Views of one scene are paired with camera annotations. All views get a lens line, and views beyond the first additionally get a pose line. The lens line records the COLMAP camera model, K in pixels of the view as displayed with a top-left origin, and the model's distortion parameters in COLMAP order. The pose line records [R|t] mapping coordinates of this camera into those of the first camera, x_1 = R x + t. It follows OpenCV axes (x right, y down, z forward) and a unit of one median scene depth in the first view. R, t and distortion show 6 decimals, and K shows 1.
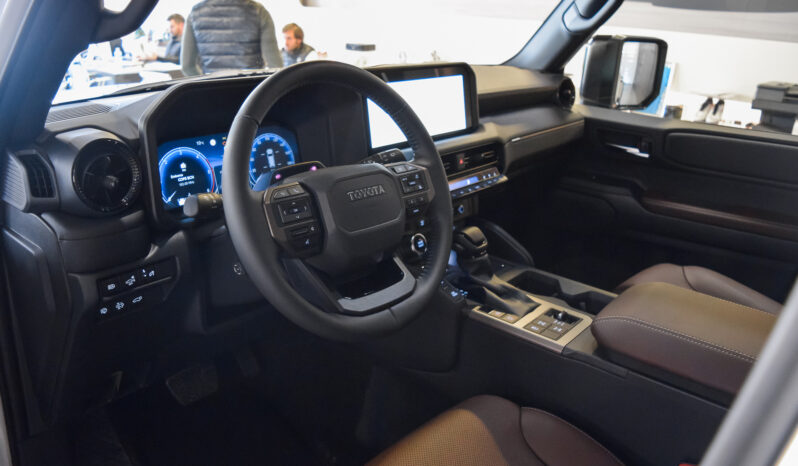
lens RADIAL K [[619.0, 0, 399.0], [0, 619.0, 233.0], [0, 0, 1]] dist [-0.093011, 0.000719]
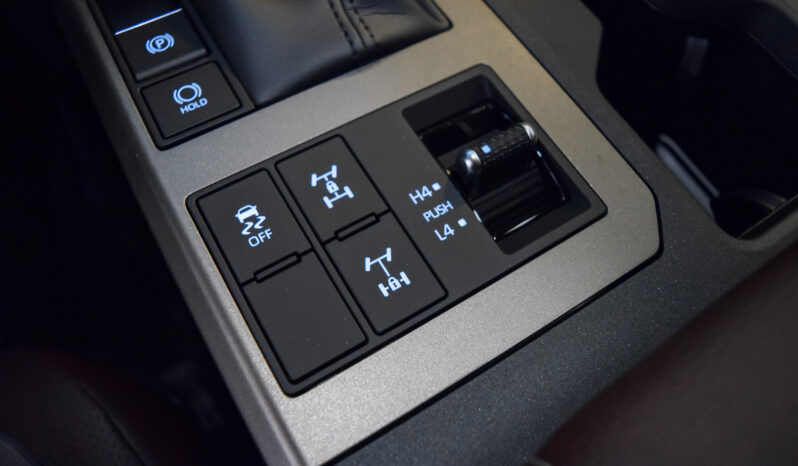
lens RADIAL K [[619.0, 0, 399.0], [0, 619.0, 233.0], [0, 0, 1]] dist [-0.093011, 0.000719]
pose [[0.951855, 0.289176, -0.101726, 0.272857], [-0.144879, 0.716814, 0.682047, 0.038670], [0.270150, -0.634472, 0.724199, 0.883790]]
